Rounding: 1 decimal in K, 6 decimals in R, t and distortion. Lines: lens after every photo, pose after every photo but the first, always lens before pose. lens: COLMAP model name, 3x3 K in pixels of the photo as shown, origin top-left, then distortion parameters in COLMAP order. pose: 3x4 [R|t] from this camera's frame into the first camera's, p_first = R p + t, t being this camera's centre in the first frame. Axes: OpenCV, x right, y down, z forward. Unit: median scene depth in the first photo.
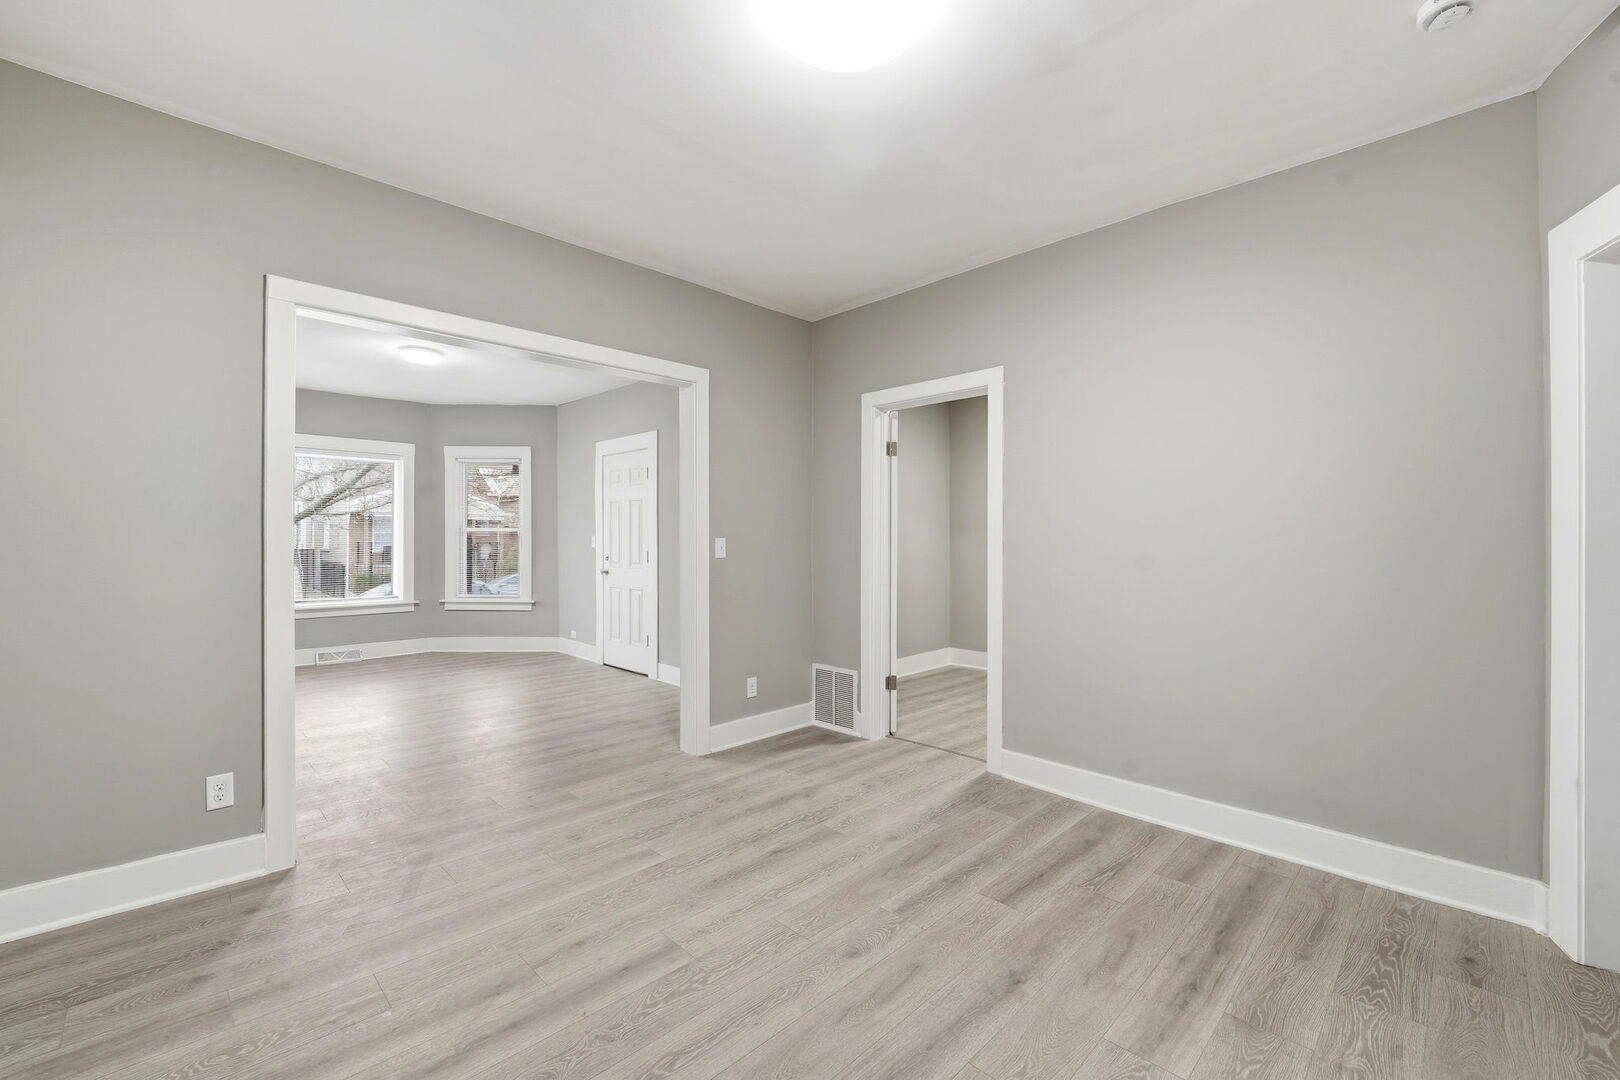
lens RADIAL K [[659.3, 0, 807.9], [0, 659.3, 535.9], [0, 0, 1]] dist [-0.008537, -0.000495]
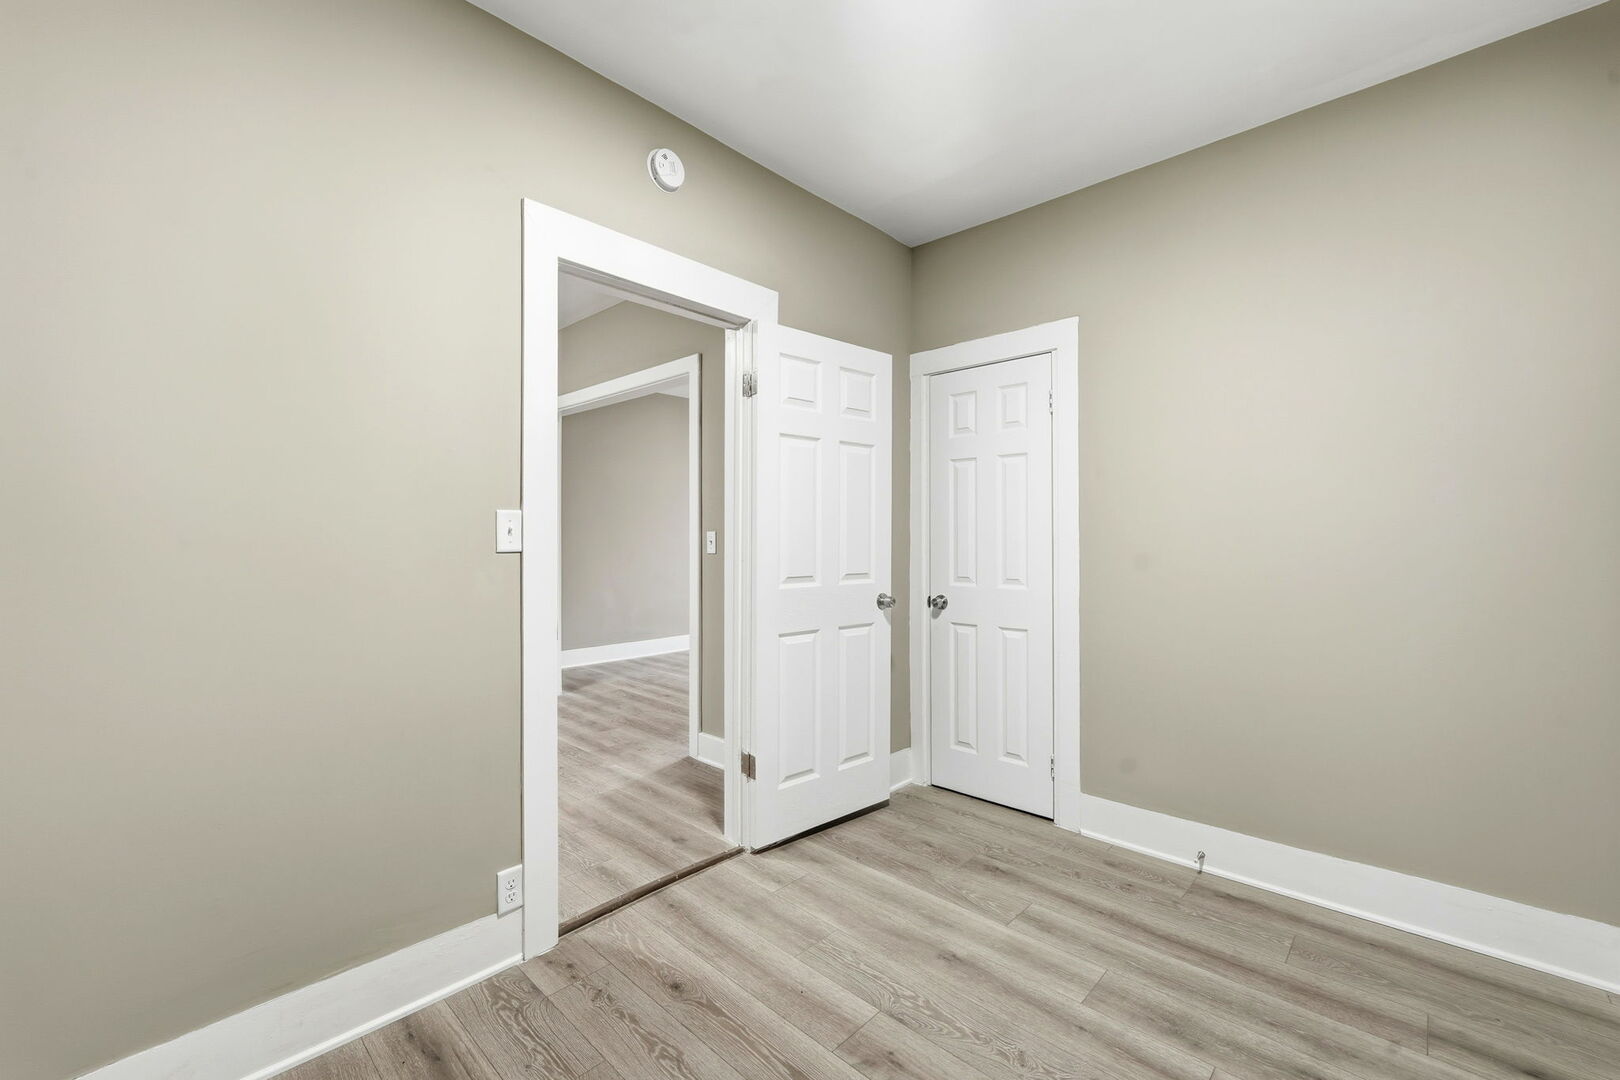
lens RADIAL K [[659.3, 0, 801.8], [0, 659.3, 531.1], [0, 0, 1]] dist [-0.008537, -0.000495]
pose [[0.044120, -0.014289, -0.998924, 0.834966], [-0.006497, 0.999872, -0.014589, 0.016616], [0.999005, 0.007134, 0.044022, 1.151082]]
